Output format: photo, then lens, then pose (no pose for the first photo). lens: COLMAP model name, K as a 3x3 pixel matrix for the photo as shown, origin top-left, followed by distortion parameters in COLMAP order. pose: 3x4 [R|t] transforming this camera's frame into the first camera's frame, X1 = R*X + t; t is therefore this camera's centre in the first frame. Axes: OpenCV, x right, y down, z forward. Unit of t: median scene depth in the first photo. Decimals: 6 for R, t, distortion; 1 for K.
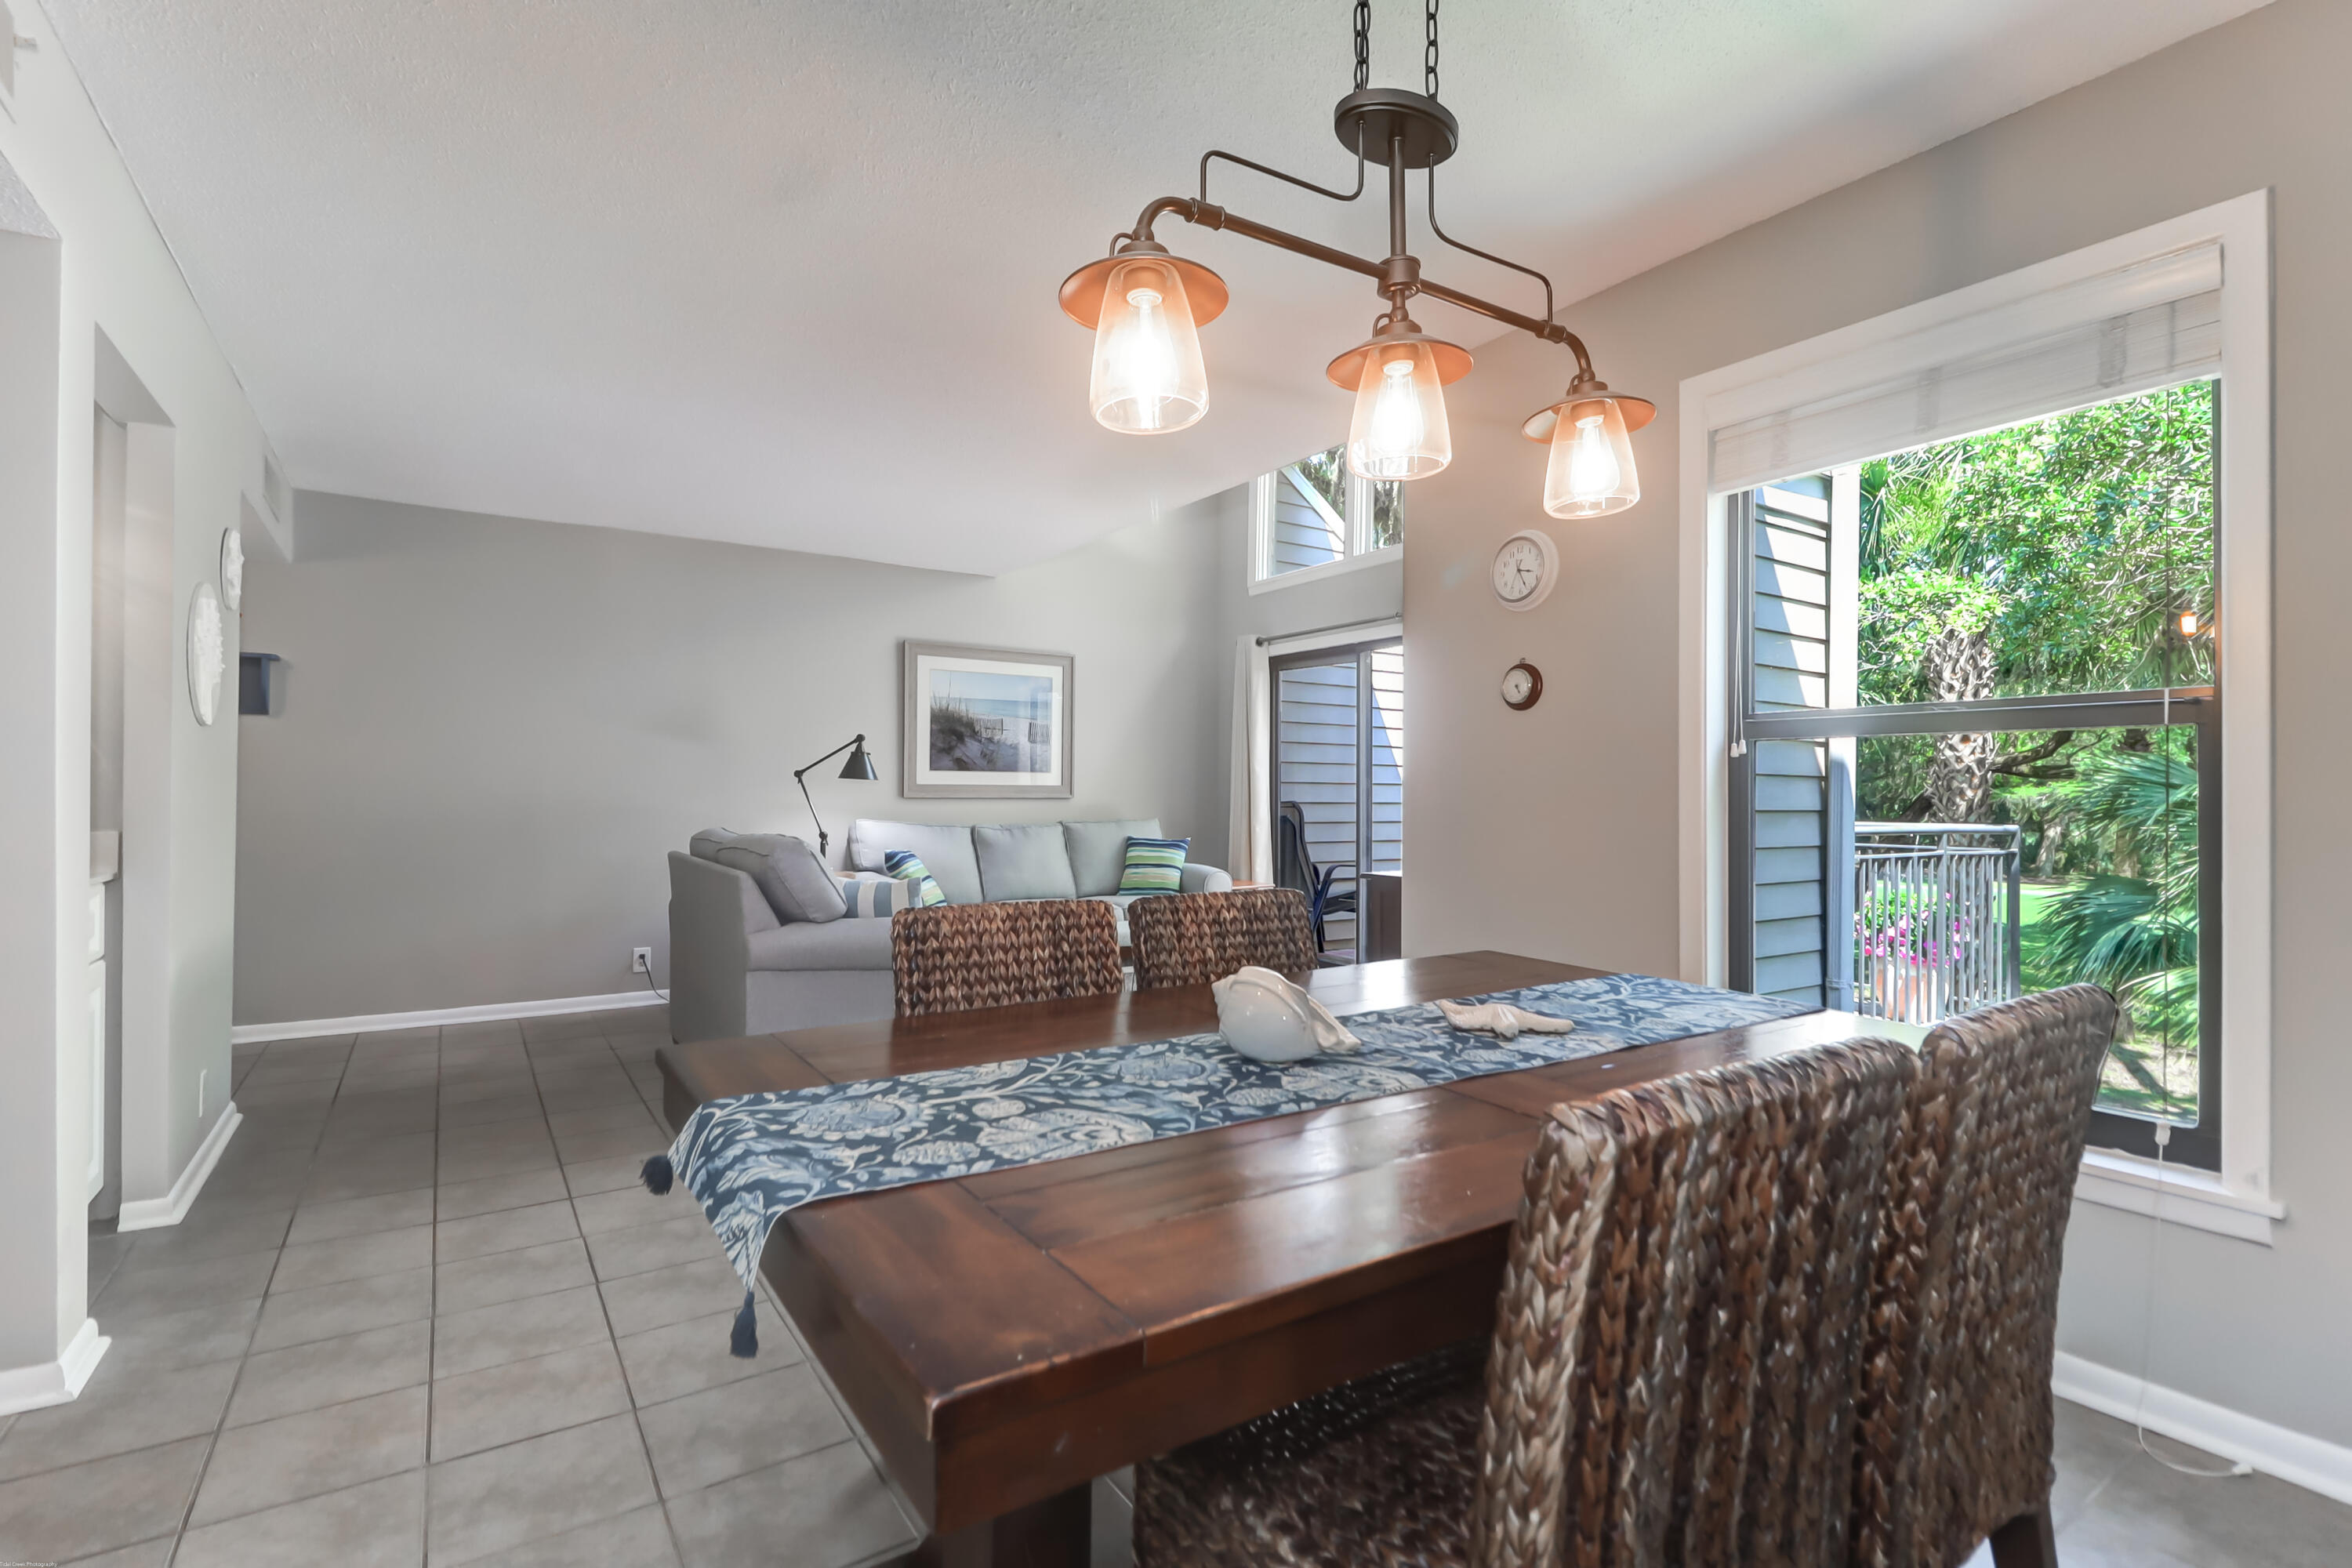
lens RADIAL K [[1085.6, 0, 1176.0], [0, 1085.6, 784.0], [0, 0, 1]] dist [0.007490, -0.001042]
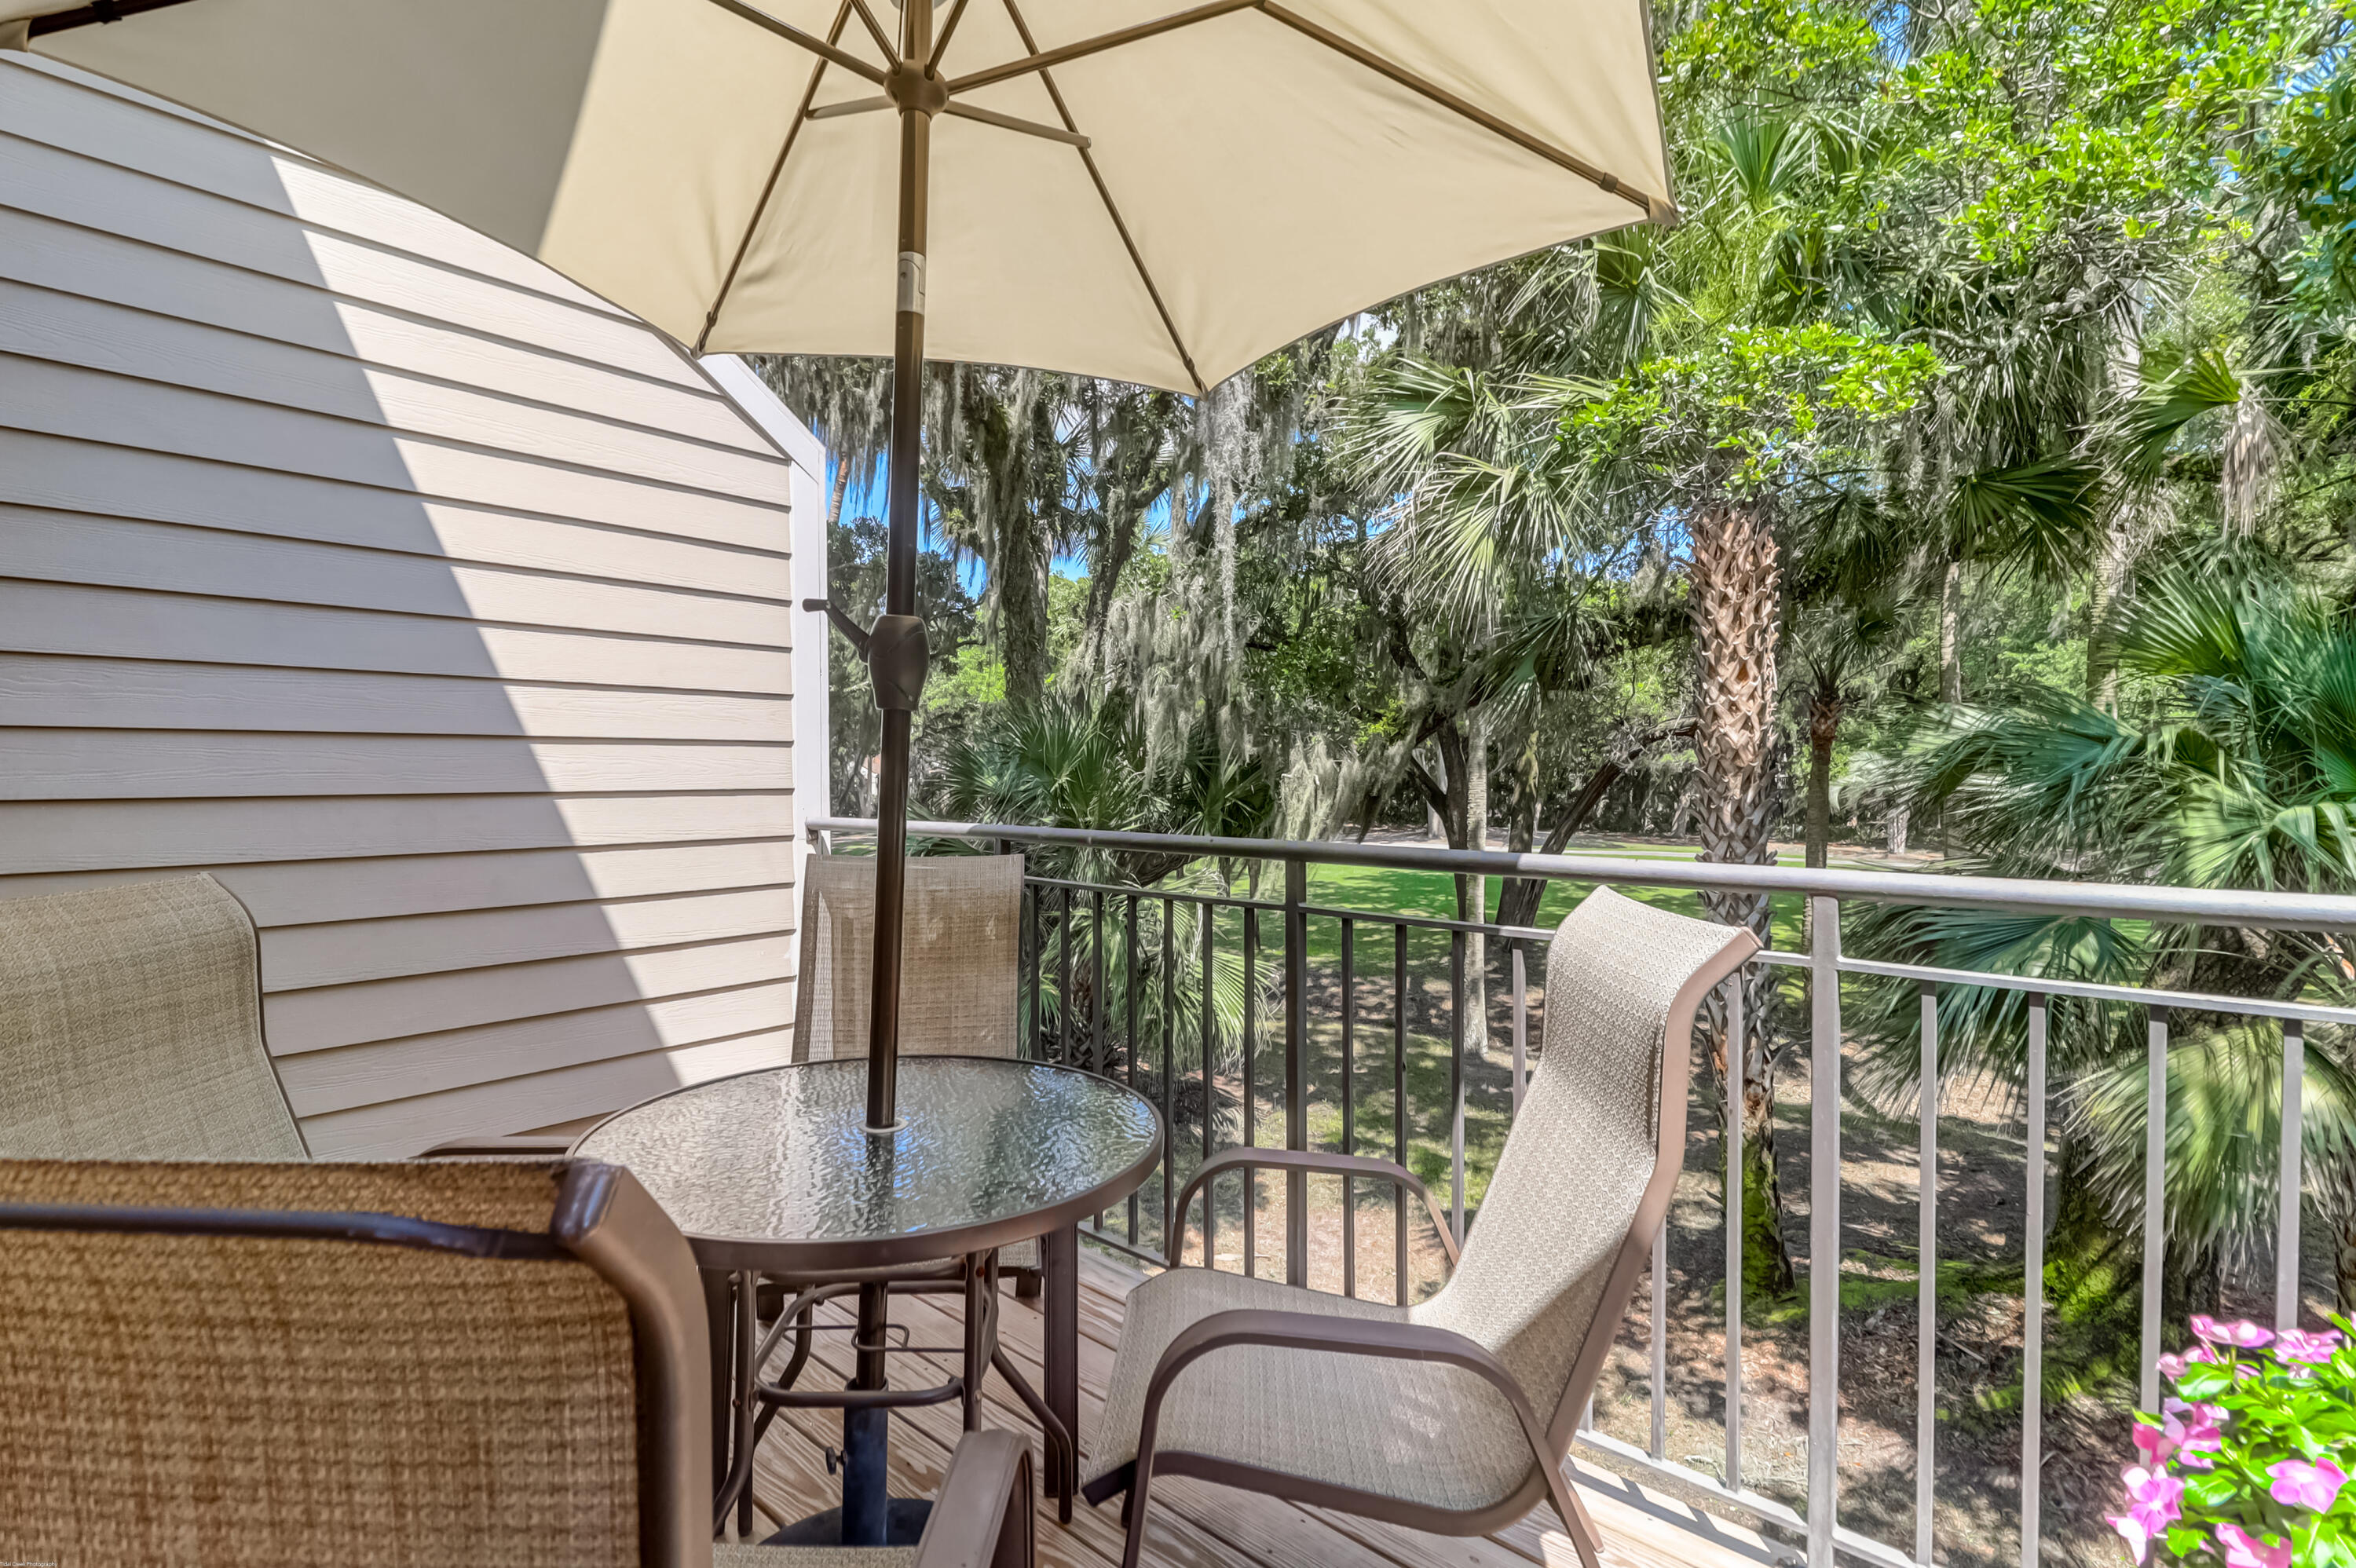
lens RADIAL K [[1087.4, 0, 1178.0], [0, 1087.4, 784.0], [0, 0, 1]] dist [0.007490, -0.001042]
pose [[0.965850, -0.011057, 0.258866, 0.367936], [0.004588, 0.999662, 0.025582, 0.011071], [-0.259062, -0.023521, 0.965574, 0.755618]]
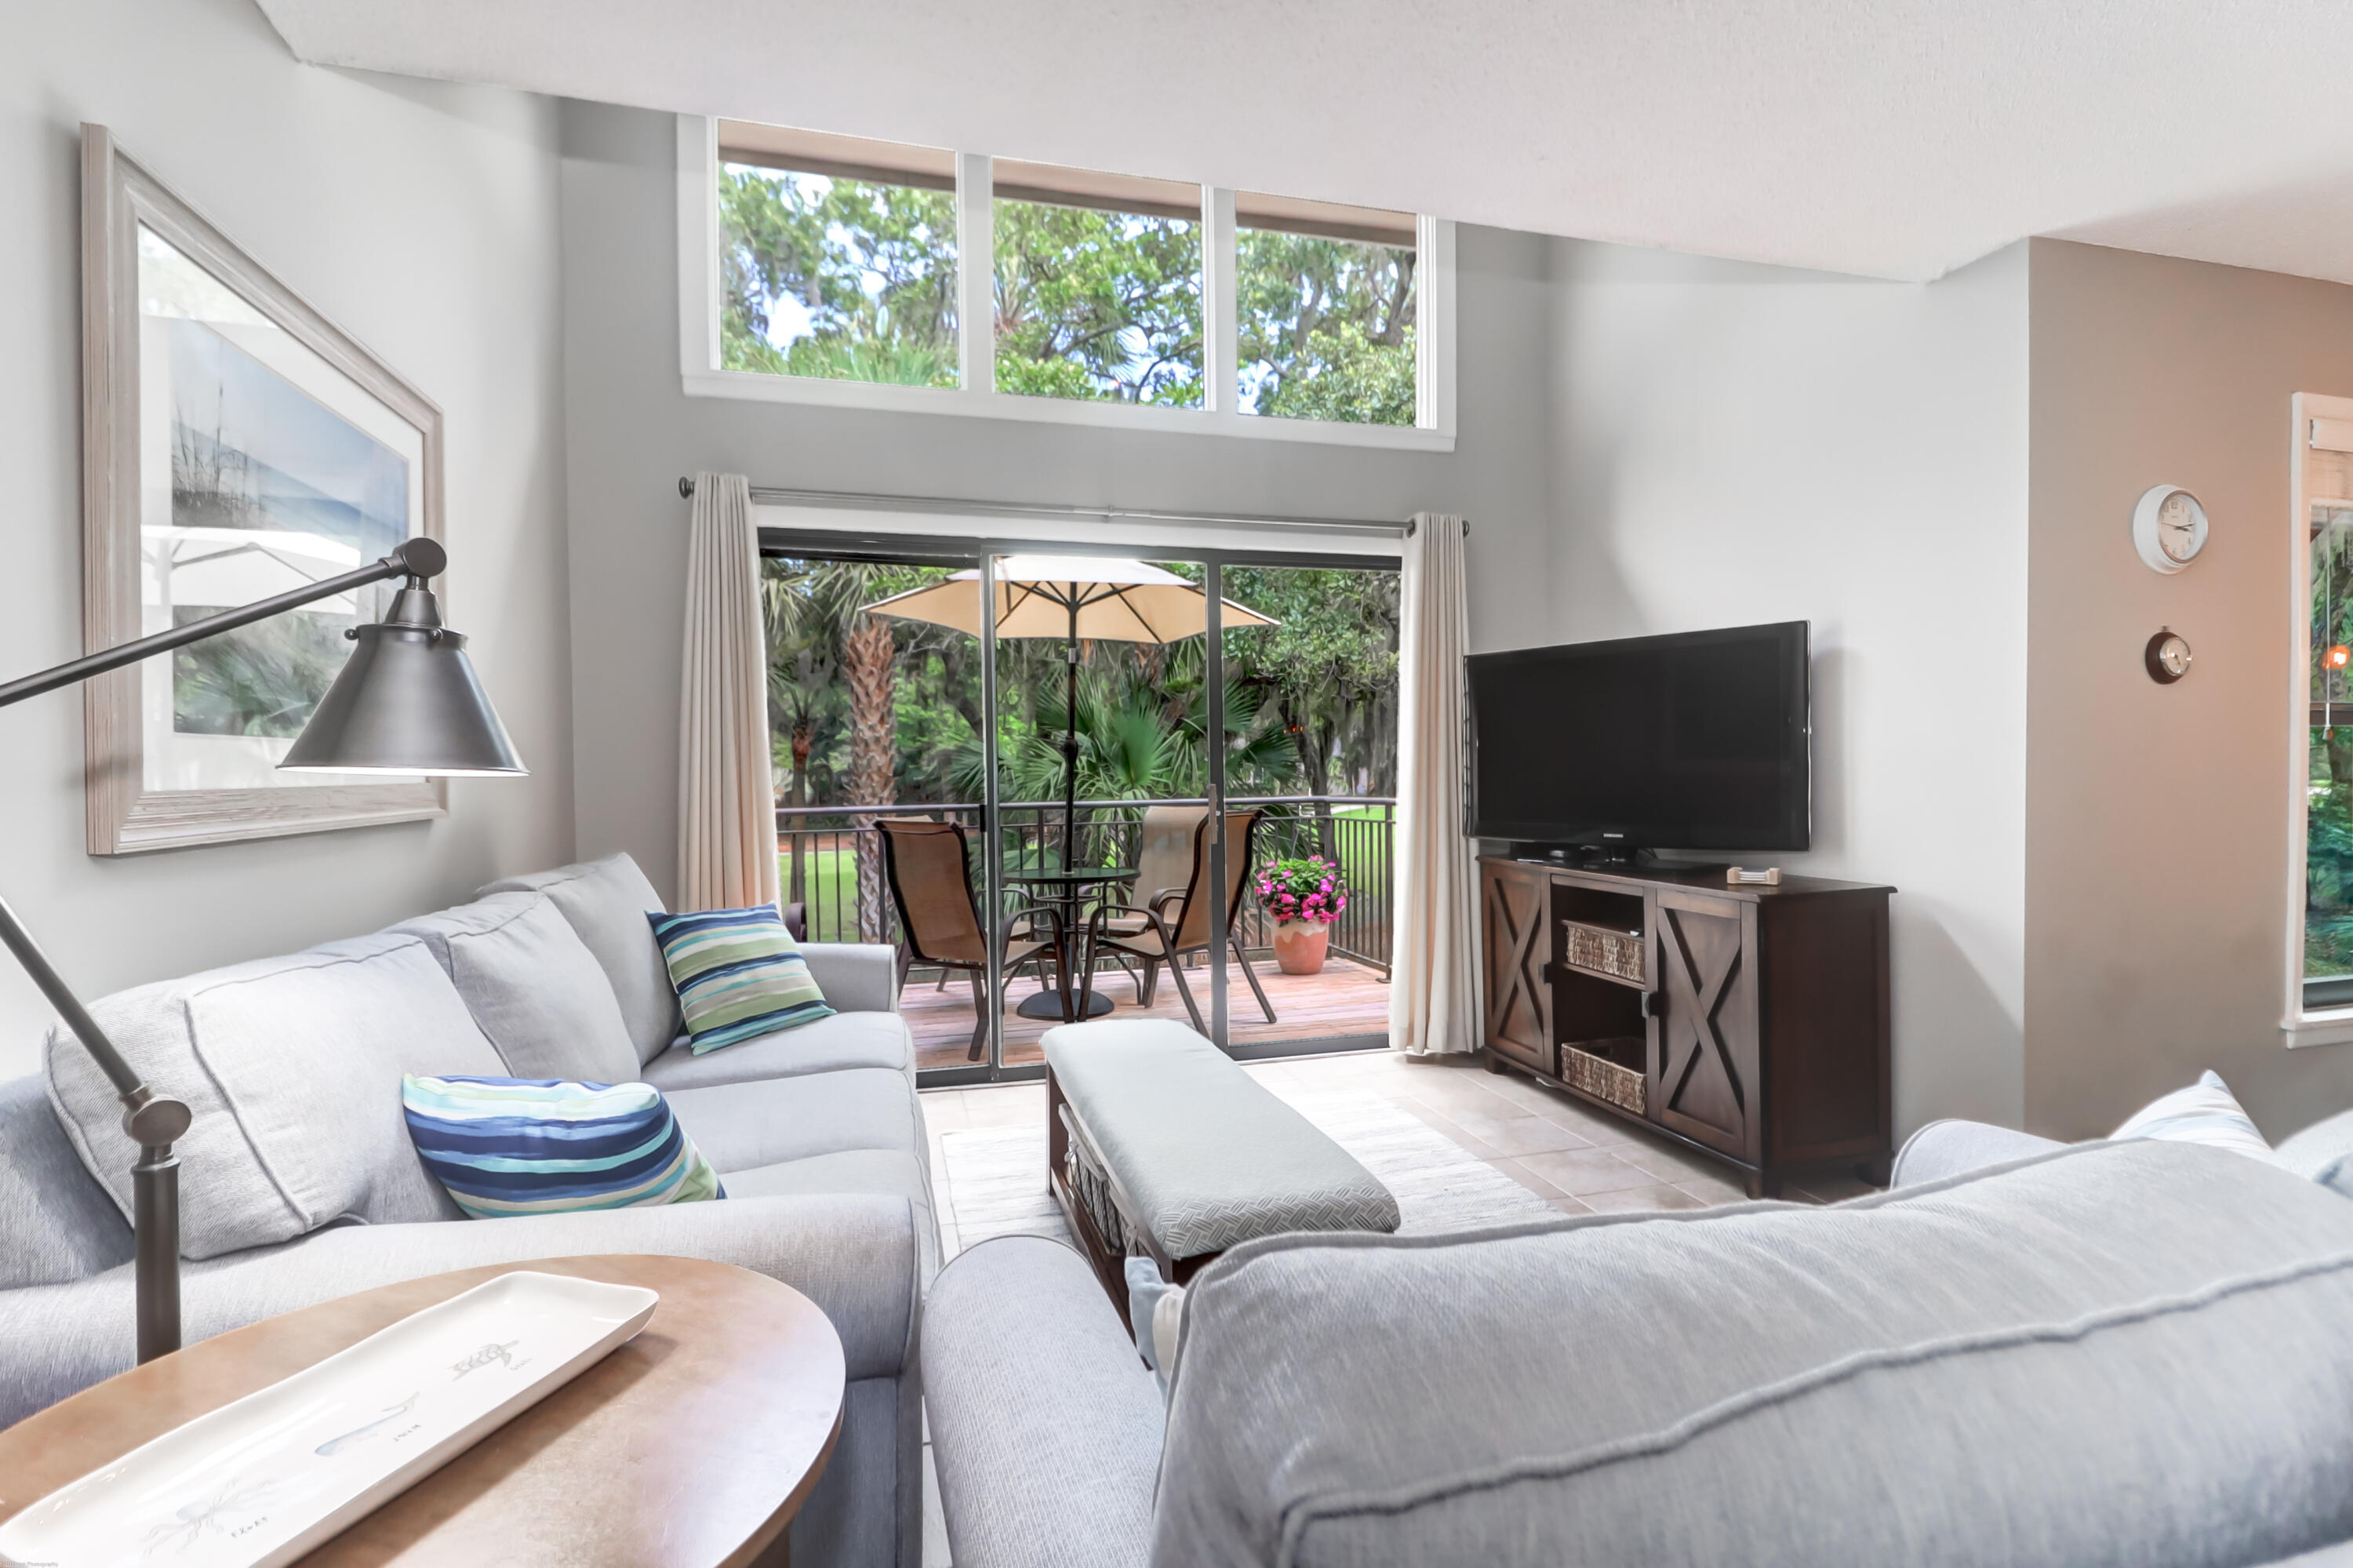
lens RADIAL K [[1086.1, 0, 1176.5], [0, 1086.1, 784.0], [0, 0, 1]] dist [0.007490, -0.001042]
pose [[0.310778, -0.022439, 0.950217, -0.357242], [0.002880, 0.999739, 0.022667, -0.004880], [-0.950478, -0.004307, 0.310762, 0.666566]]
